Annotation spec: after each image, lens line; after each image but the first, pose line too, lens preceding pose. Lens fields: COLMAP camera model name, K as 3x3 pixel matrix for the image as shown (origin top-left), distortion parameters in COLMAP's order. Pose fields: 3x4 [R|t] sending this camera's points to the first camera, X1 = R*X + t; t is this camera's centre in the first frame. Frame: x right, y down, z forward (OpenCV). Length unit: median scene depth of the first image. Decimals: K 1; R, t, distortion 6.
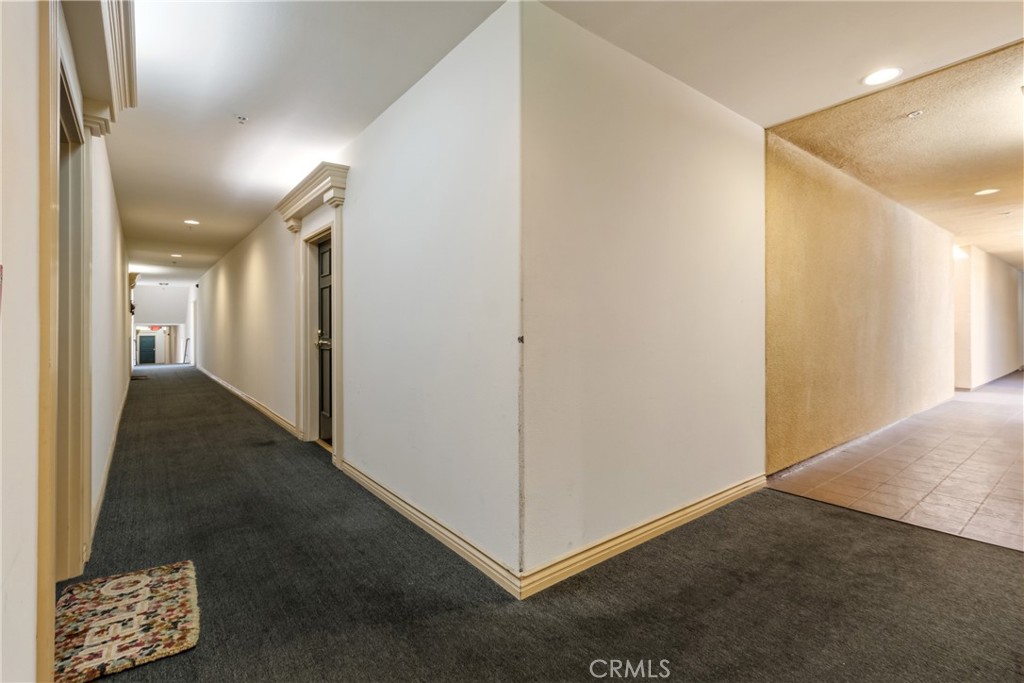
lens RADIAL K [[492.3, 0, 511.2], [0, 492.3, 336.4], [0, 0, 1]] dist [0.005273, -0.001553]
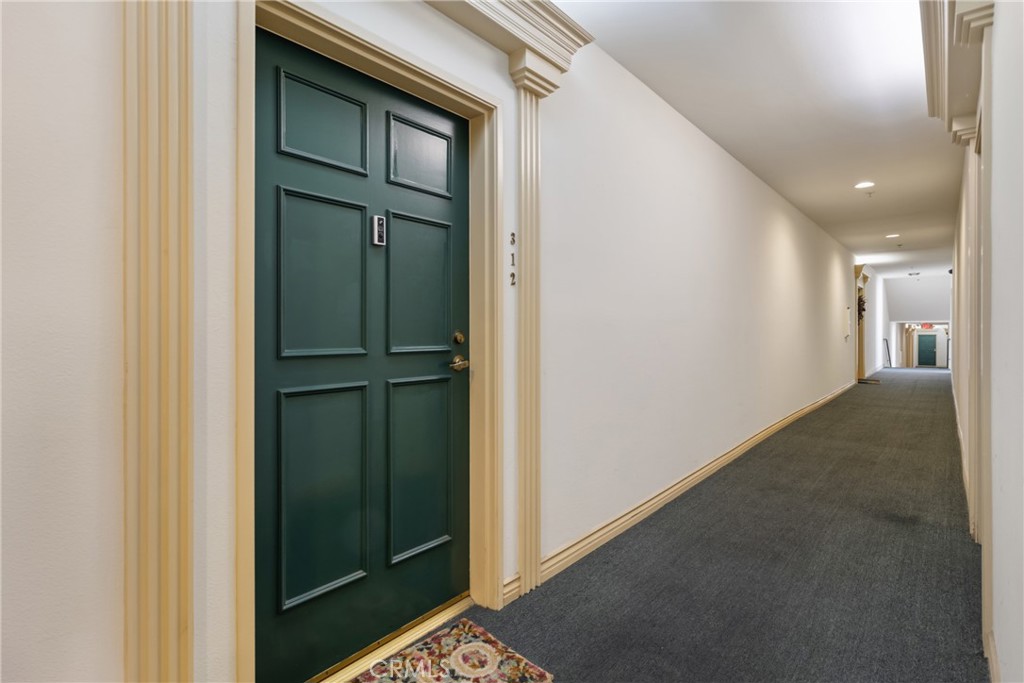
lens RADIAL K [[492.3, 0, 513.0], [0, 492.3, 337.1], [0, 0, 1]] dist [0.005273, -0.001553]
pose [[0.196185, 0.009453, -0.980521, -0.015748], [-0.006007, 0.999946, 0.008439, -0.002851], [0.980549, 0.004234, 0.196231, 0.640898]]
